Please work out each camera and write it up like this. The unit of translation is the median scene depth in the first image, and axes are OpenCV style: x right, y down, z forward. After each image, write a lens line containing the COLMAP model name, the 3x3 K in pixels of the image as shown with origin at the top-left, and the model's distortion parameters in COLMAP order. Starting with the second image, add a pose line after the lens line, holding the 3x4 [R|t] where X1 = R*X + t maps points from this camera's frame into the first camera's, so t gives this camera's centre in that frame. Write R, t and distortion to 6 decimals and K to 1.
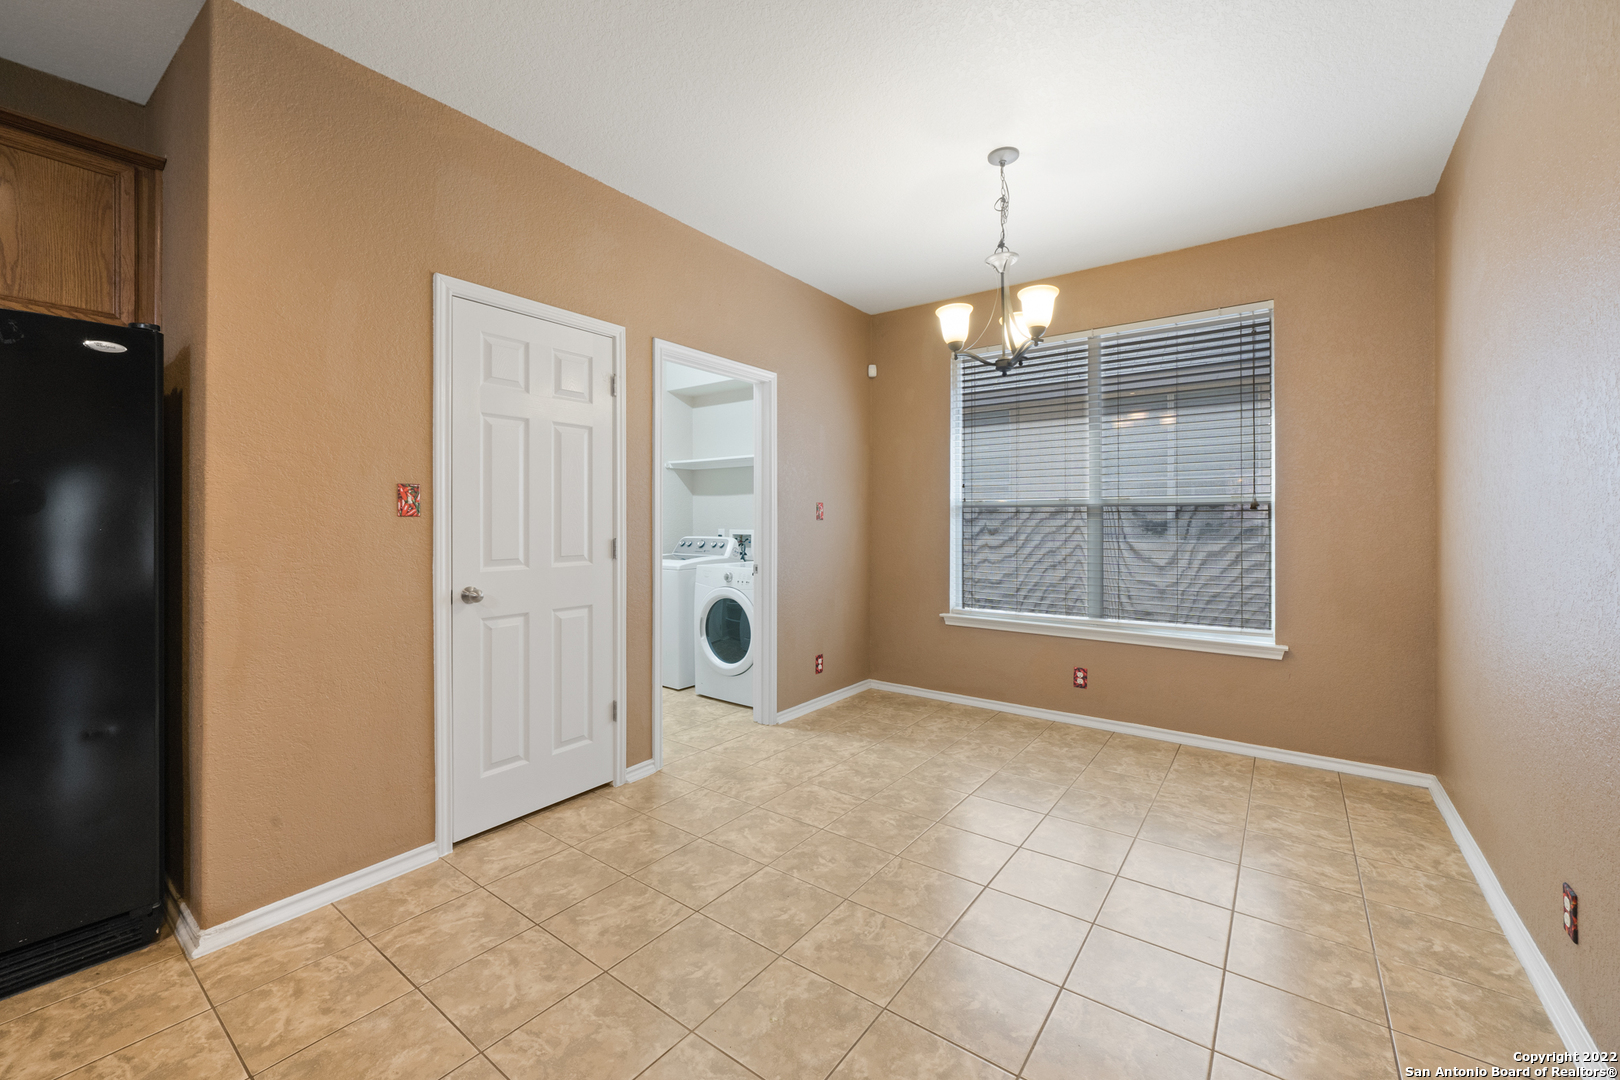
lens RADIAL K [[643.7, 0, 808.0], [0, 643.7, 520.2], [0, 0, 1]] dist [0.000575, 0.000127]
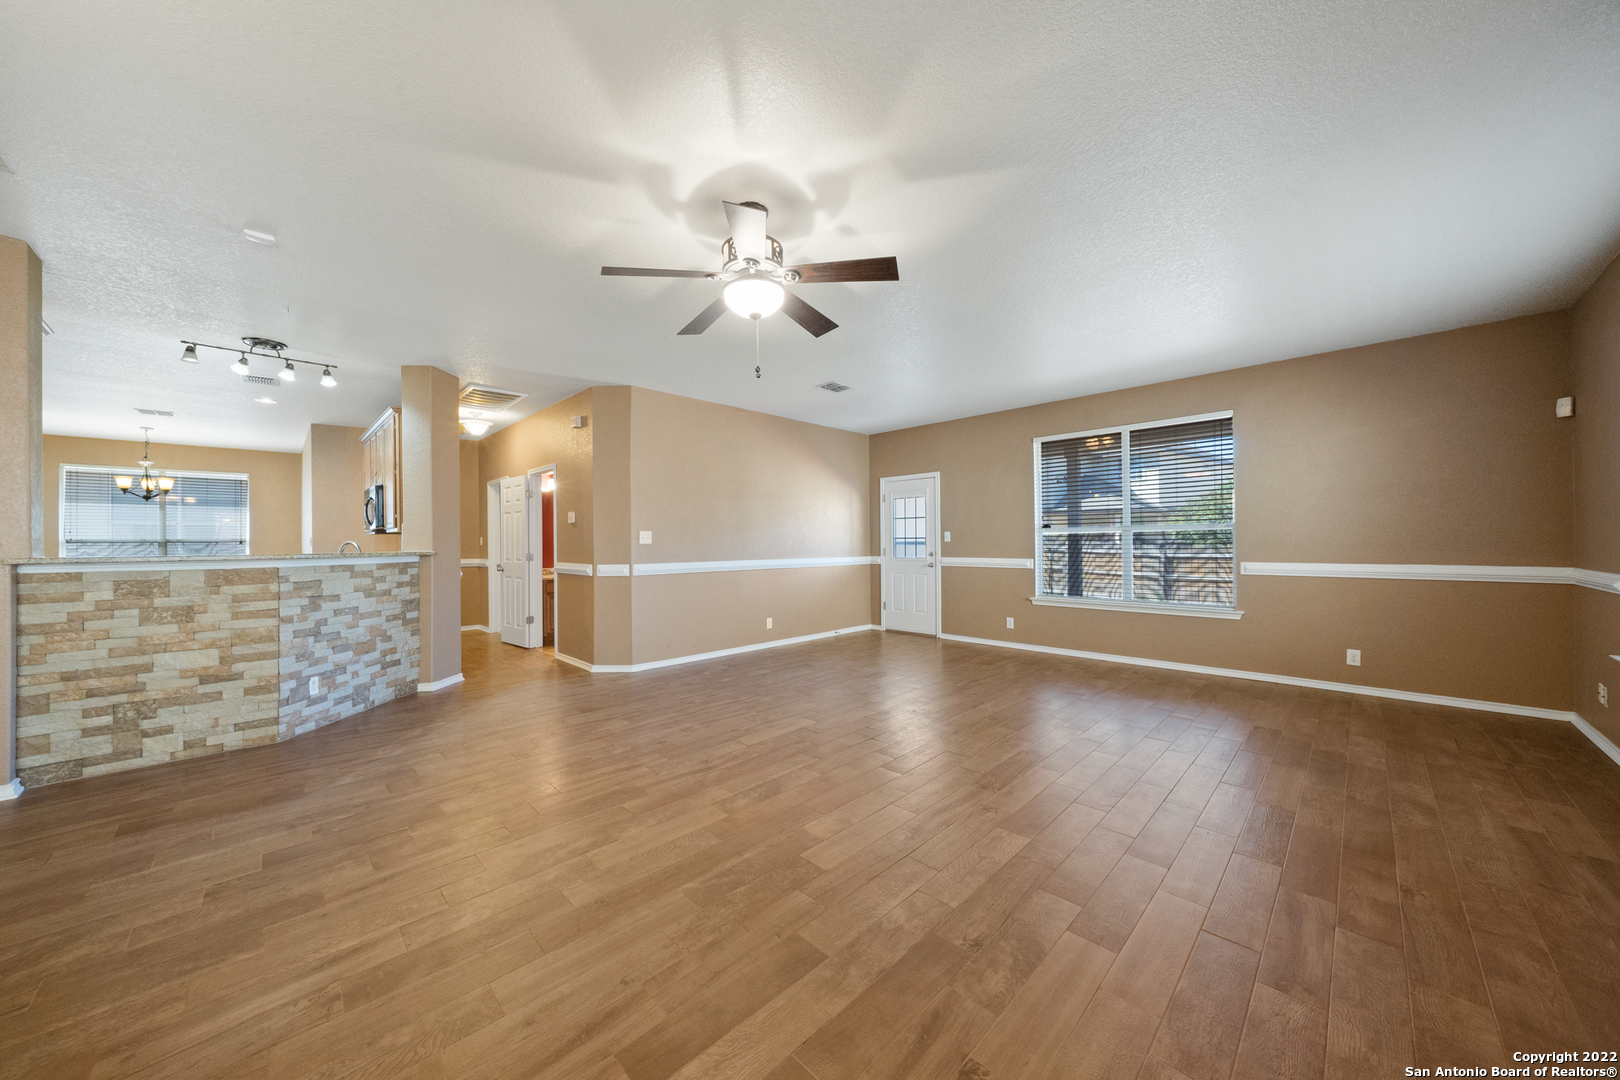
lens RADIAL K [[556.9, 0, 803.8], [0, 556.9, 541.5], [0, 0, 1]] dist [-0.002333, -0.000270]
pose [[0.153000, -0.001363, 0.988225, -1.321776], [0.009519, 0.999955, -0.000095, -0.002558], [-0.988180, 0.009421, 0.153006, -1.795091]]
